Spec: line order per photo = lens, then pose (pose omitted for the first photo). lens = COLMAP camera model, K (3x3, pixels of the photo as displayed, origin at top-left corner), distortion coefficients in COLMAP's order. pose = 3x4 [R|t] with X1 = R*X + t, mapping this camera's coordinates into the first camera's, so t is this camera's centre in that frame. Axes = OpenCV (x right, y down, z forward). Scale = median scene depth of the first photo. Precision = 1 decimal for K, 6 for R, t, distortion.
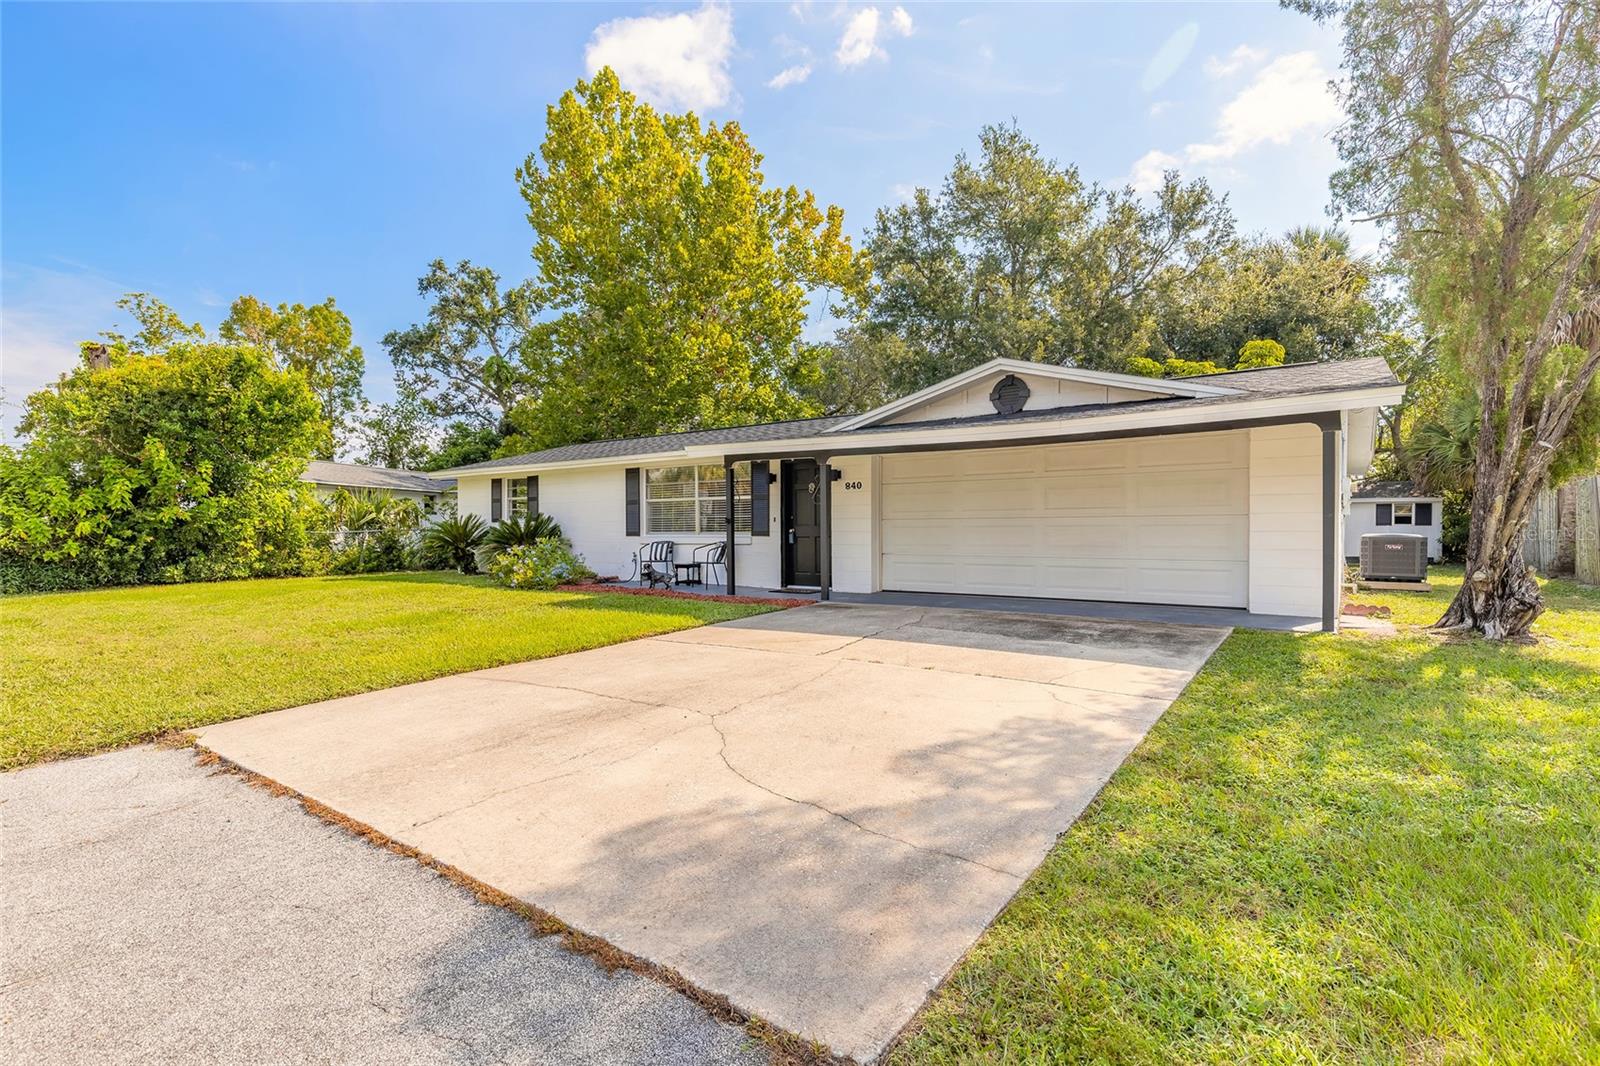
lens RADIAL K [[777.4, 0, 801.7], [0, 777.4, 524.0], [0, 0, 1]] dist [0.002954, 0.000097]
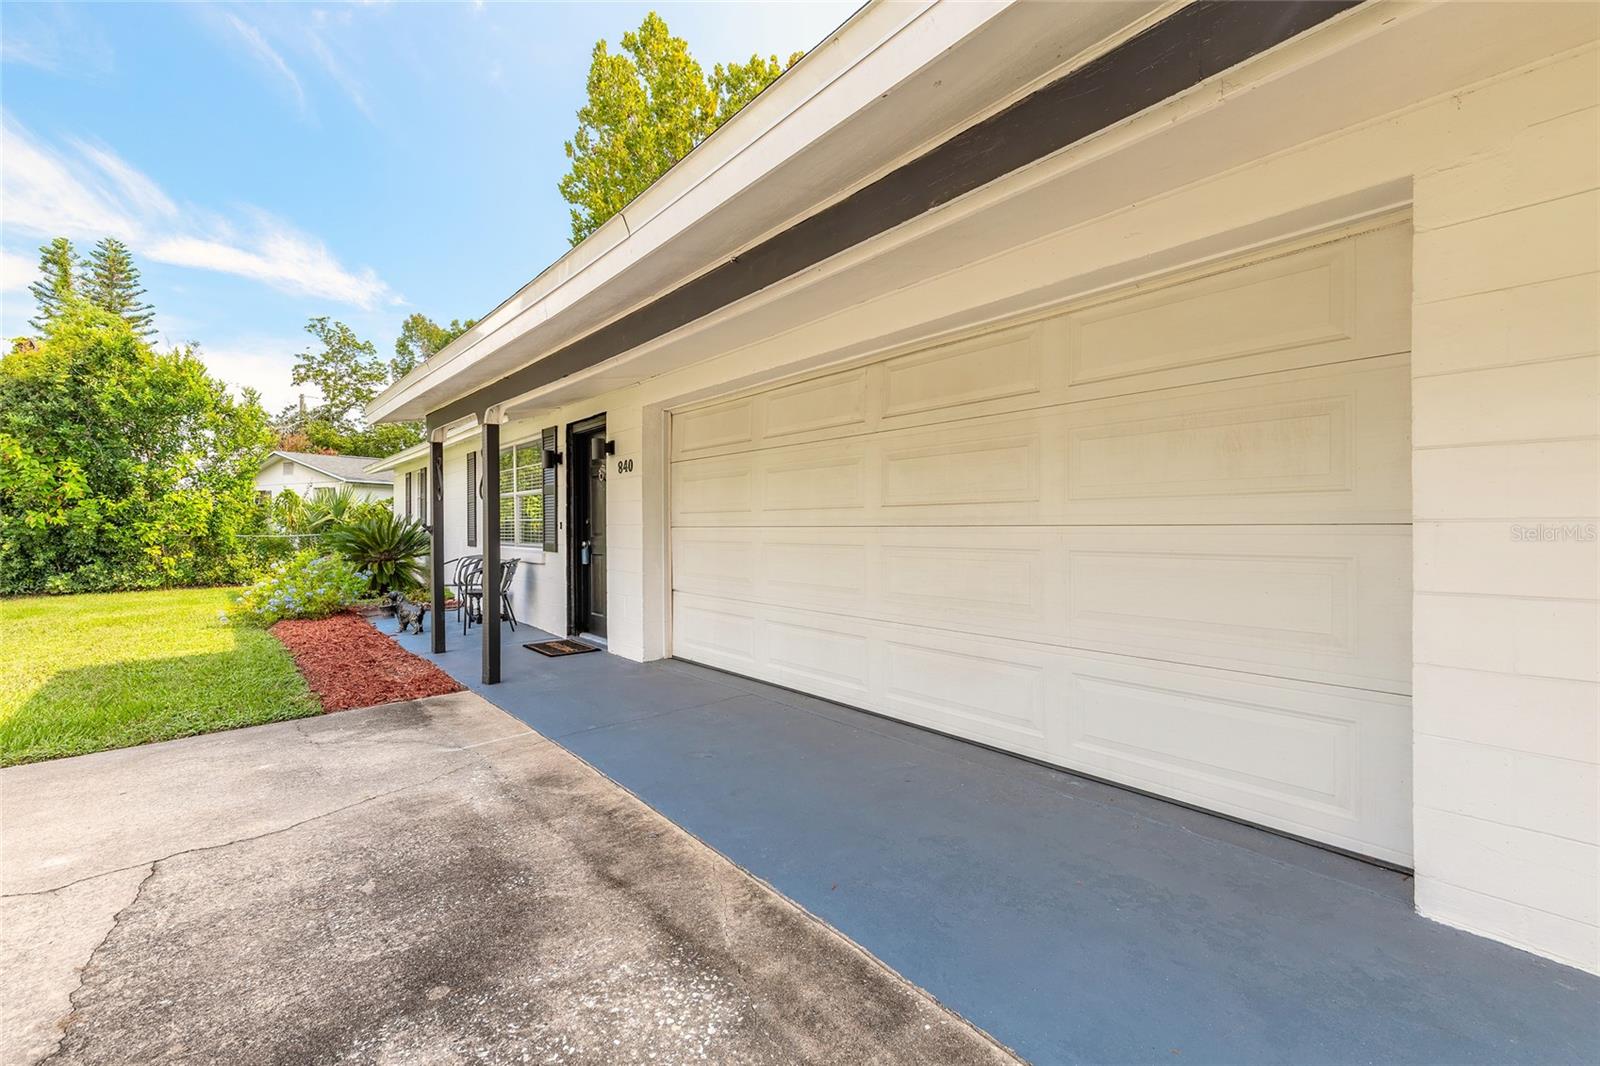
lens RADIAL K [[731.0, 0, 802.3], [0, 731.0, 519.5], [0, 0, 1]] dist [0.003594, 0.000358]
pose [[0.963043, -0.004241, -0.269314, 0.262249], [0.005378, 0.999979, 0.003484, -0.009564], [0.269293, -0.004804, 0.963046, 0.419893]]
